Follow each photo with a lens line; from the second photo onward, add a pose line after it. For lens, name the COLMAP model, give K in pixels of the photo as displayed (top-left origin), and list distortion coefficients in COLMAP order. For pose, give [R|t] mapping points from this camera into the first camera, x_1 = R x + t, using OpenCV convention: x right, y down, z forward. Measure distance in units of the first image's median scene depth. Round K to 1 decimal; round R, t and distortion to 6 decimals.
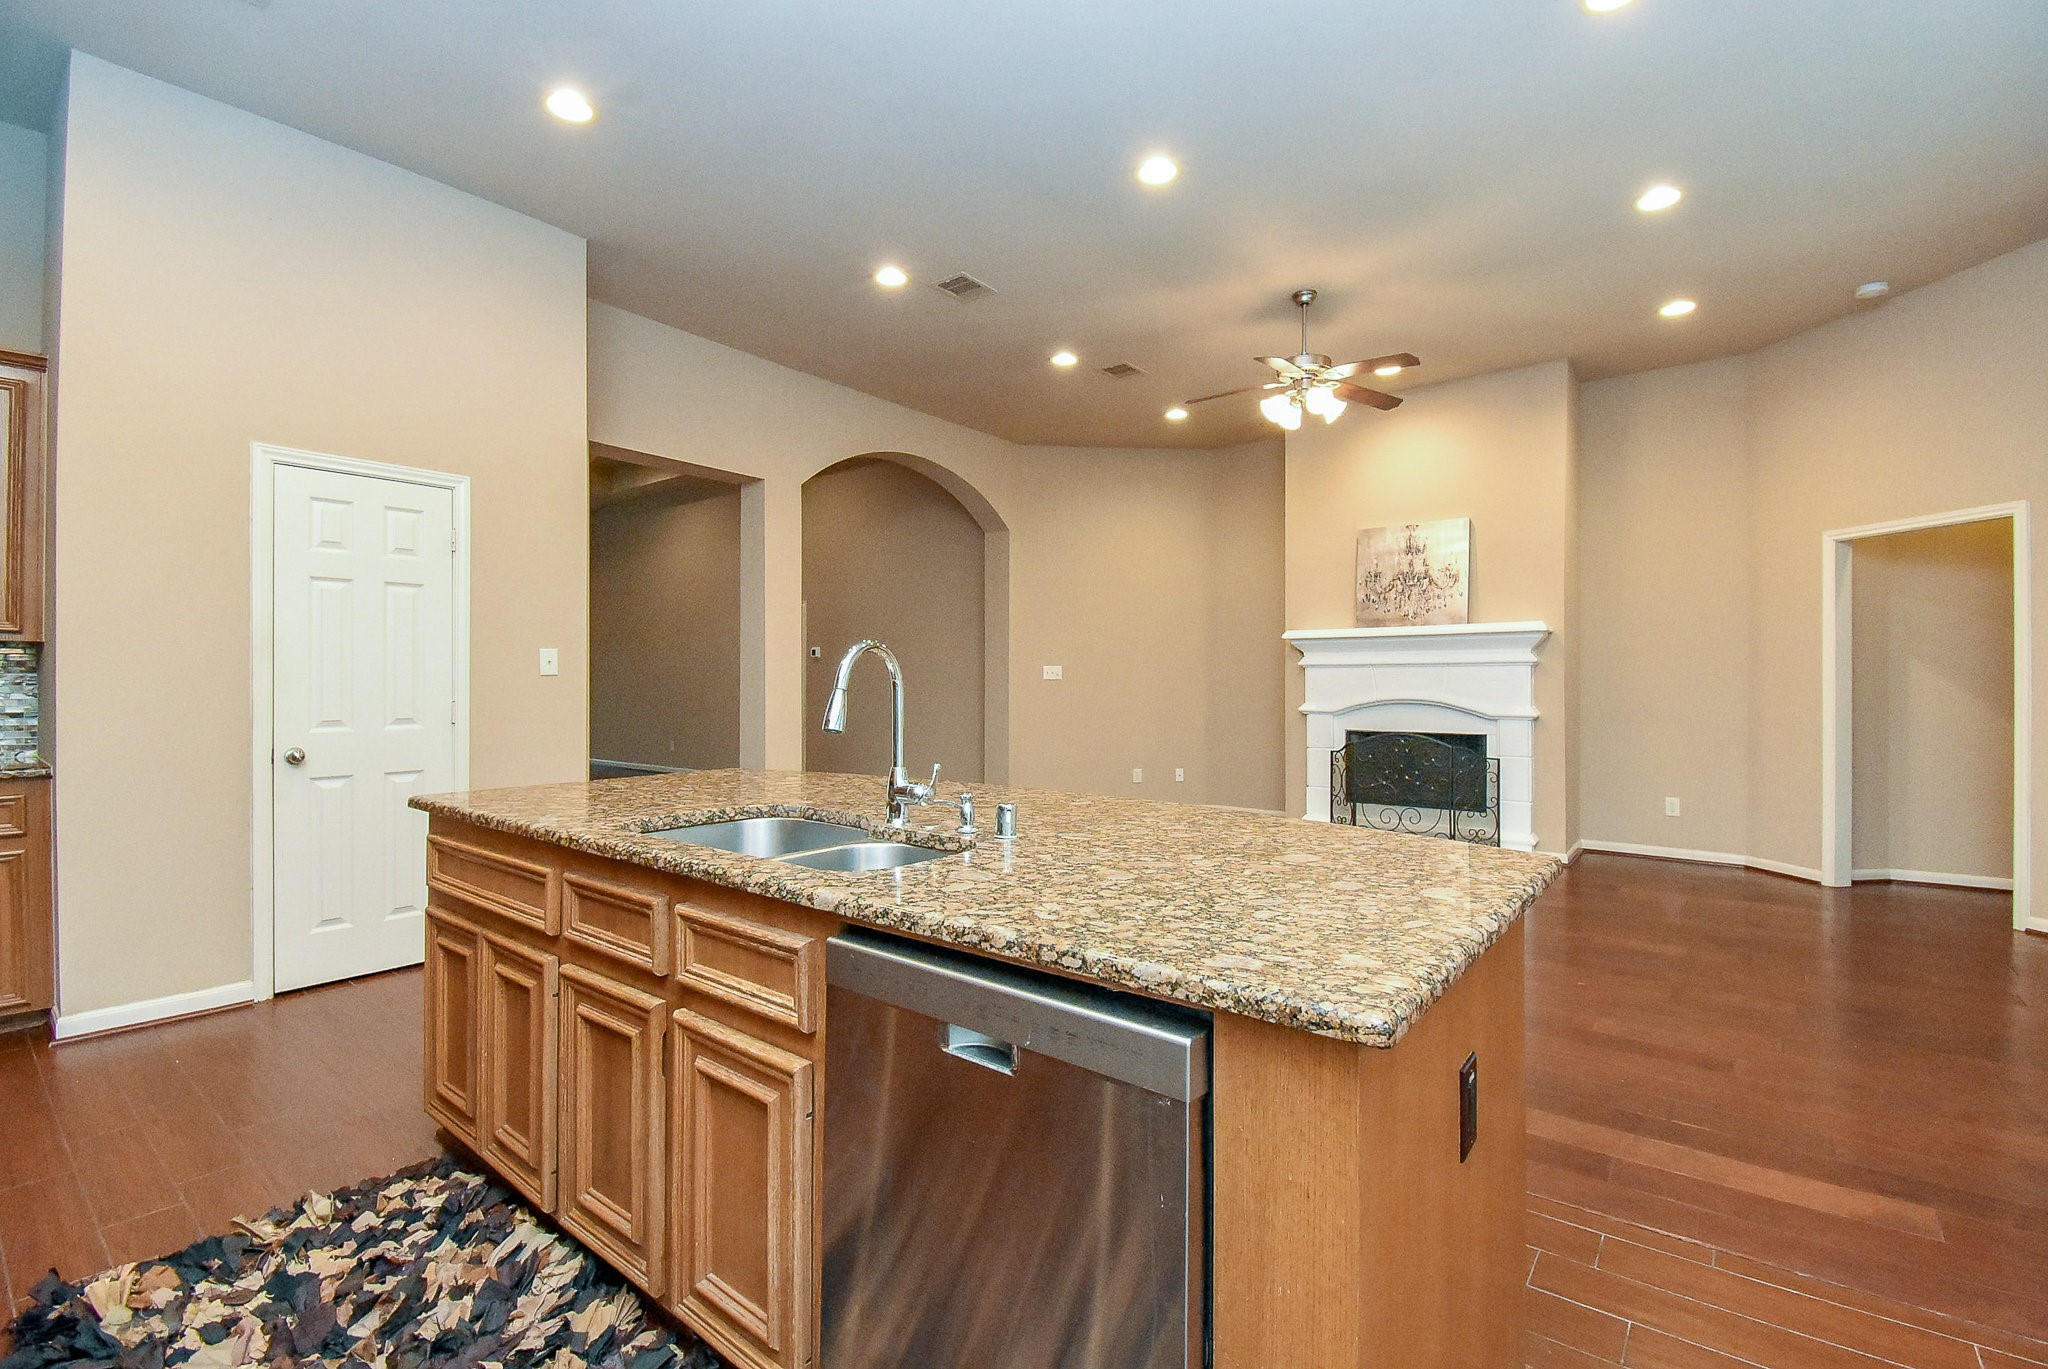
lens RADIAL K [[907.3, 0, 997.1], [0, 907.3, 682.5], [0, 0, 1]] dist [-0.010803, -0.000058]
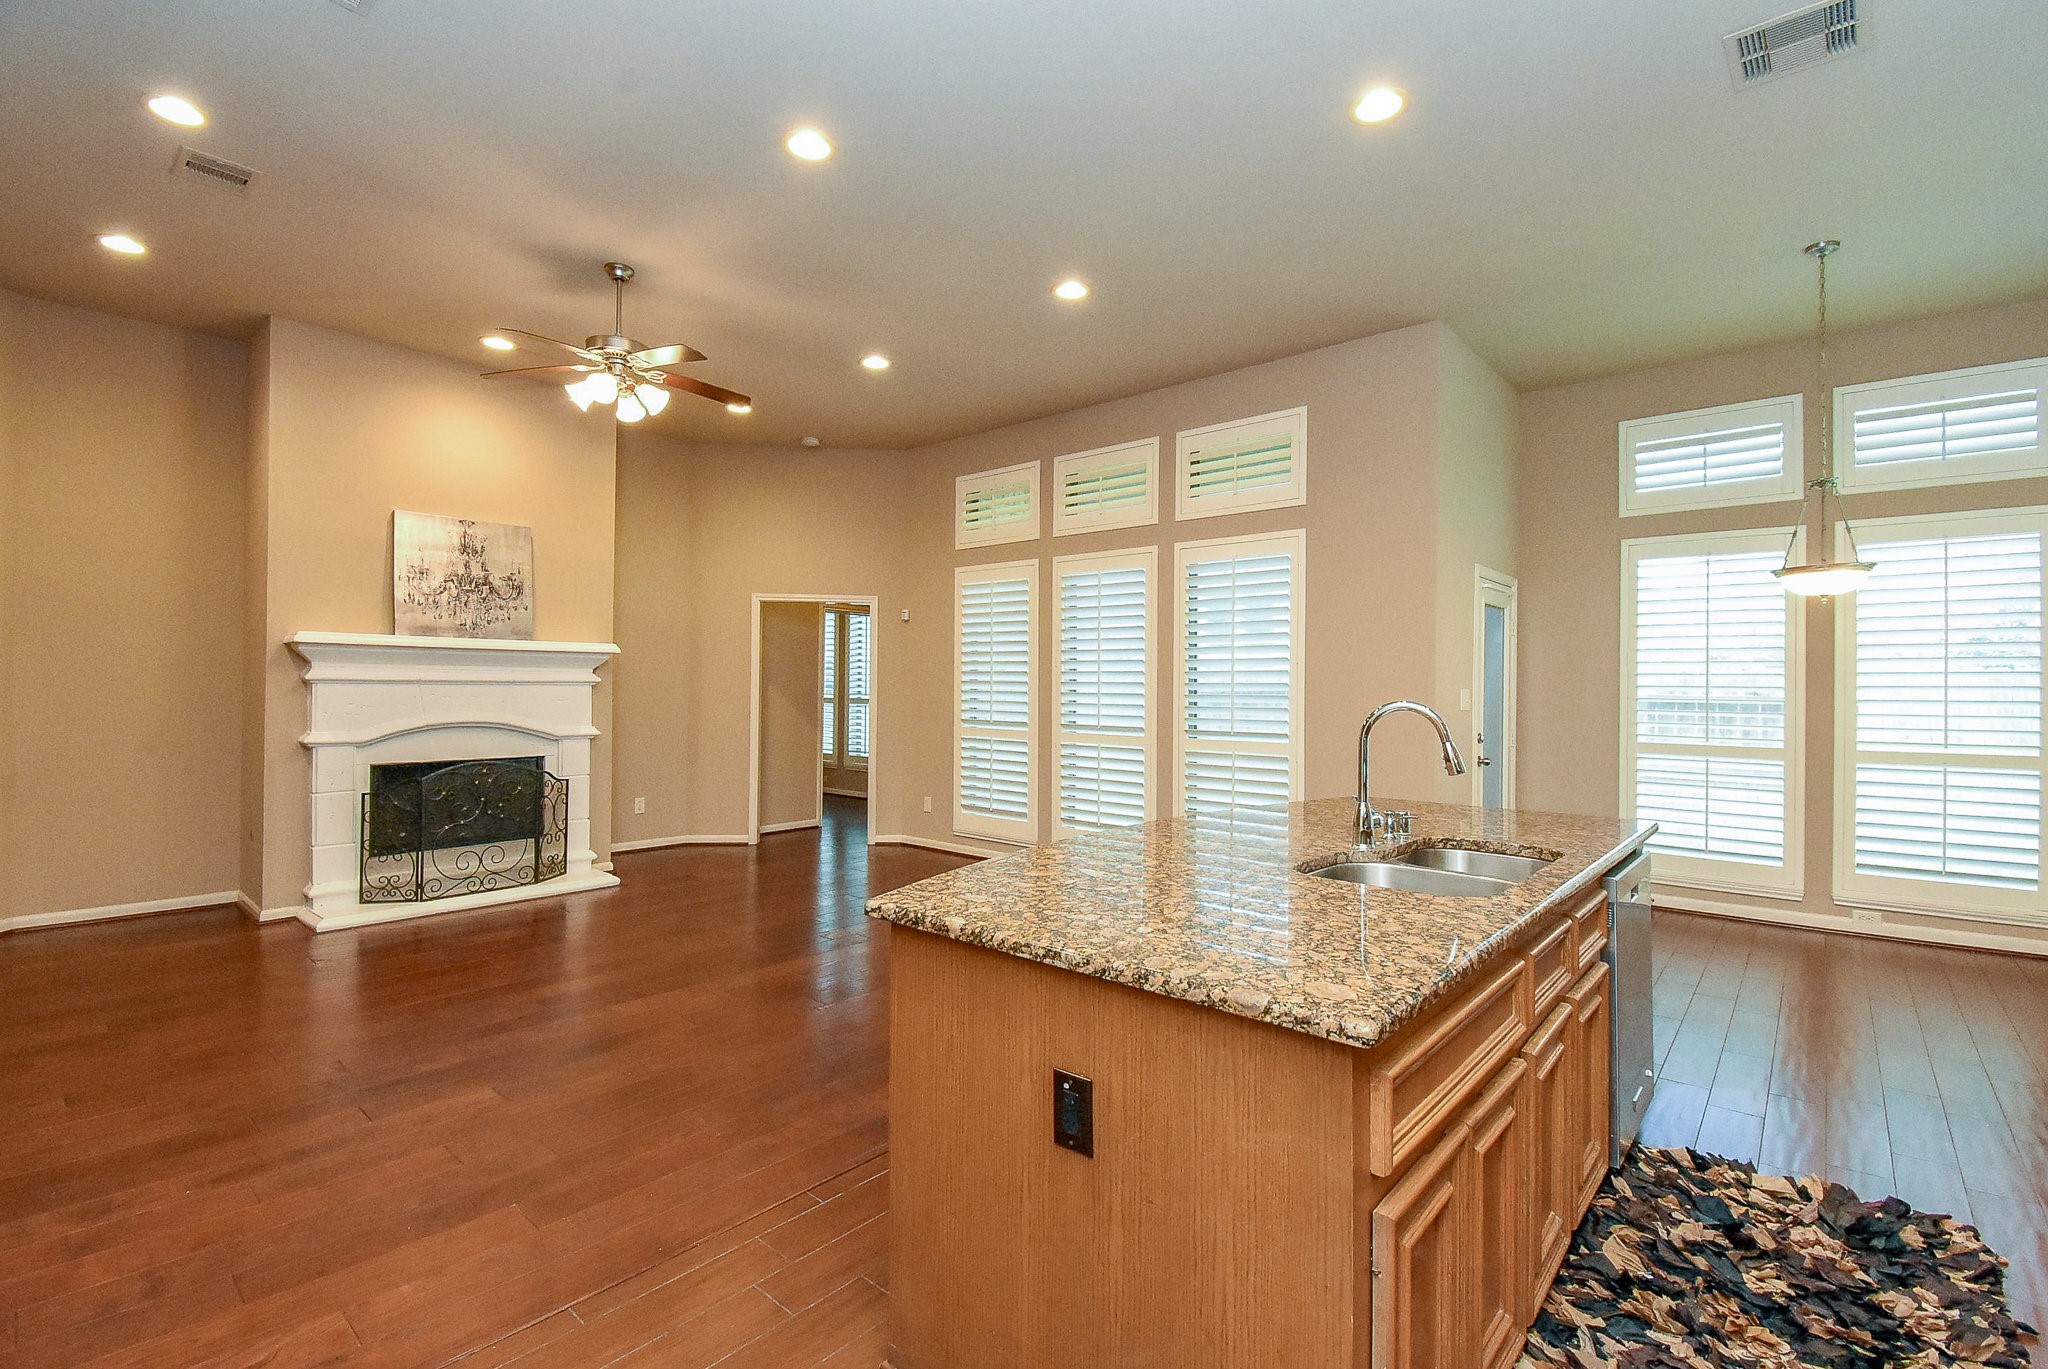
lens RADIAL K [[911.9, 0, 1044.3], [0, 911.9, 684.4], [0, 0, 1]] dist [-0.000569, -0.000624]
pose [[0.016245, 0.005113, 0.999855, -0.432088], [-0.011376, 0.999923, -0.004929, -0.020339], [-0.999803, -0.011295, 0.016302, 0.457187]]
